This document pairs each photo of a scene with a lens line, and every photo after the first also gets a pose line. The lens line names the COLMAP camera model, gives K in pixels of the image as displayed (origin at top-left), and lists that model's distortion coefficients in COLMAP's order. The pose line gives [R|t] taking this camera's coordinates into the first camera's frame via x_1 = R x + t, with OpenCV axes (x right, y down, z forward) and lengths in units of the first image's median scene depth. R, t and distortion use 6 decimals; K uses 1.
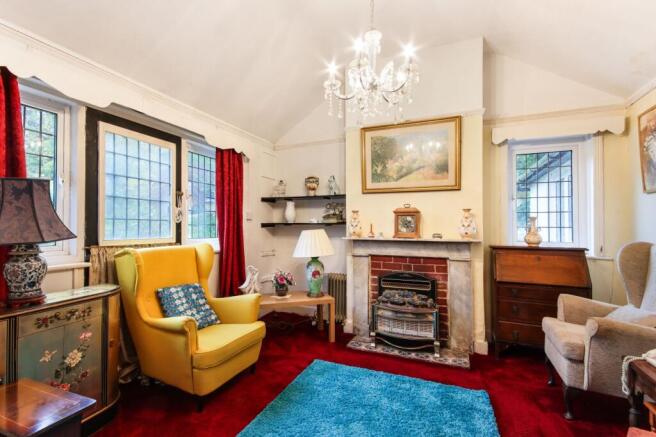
lens RADIAL K [[305.6, 0, 330.3], [0, 305.6, 218.7], [0, 0, 1]] dist [0.000147, -0.000960]
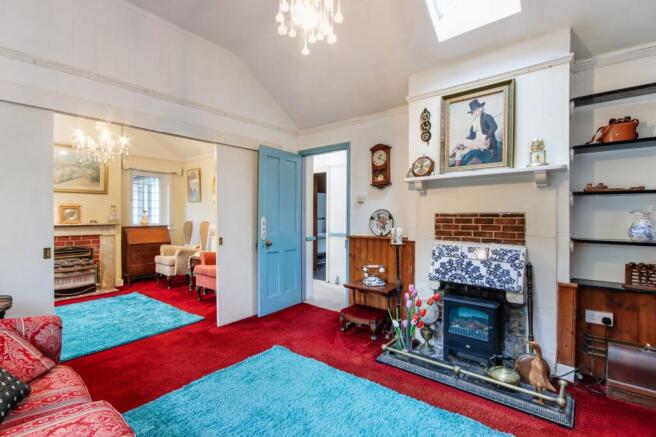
lens RADIAL K [[305.6, 0, 325.3], [0, 305.6, 215.9], [0, 0, 1]] dist [0.000147, -0.000960]
pose [[0.285238, -0.006905, 0.958432, -0.874381], [-0.017256, 0.999775, 0.012339, -0.015049], [-0.958301, -0.020058, 0.285055, -0.658194]]
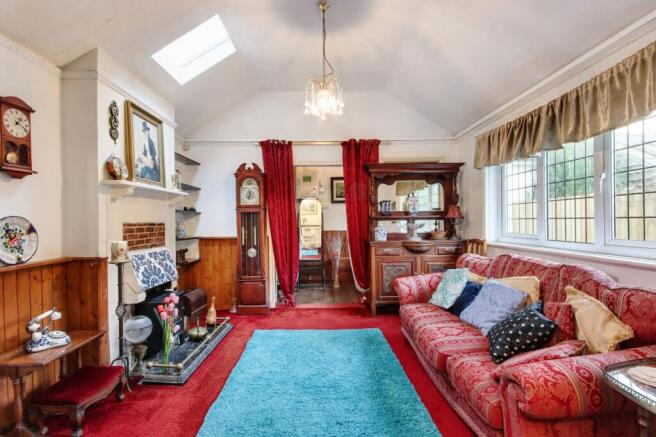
lens RADIAL K [[305.6, 0, 325.1], [0, 305.6, 221.8], [0, 0, 1]] dist [0.000147, -0.000960]
pose [[-0.914072, 0.015383, -0.405261, 2.135813], [0.026071, 0.999442, -0.020868, 0.086636], [0.404714, -0.029641, -0.913963, 2.818669]]
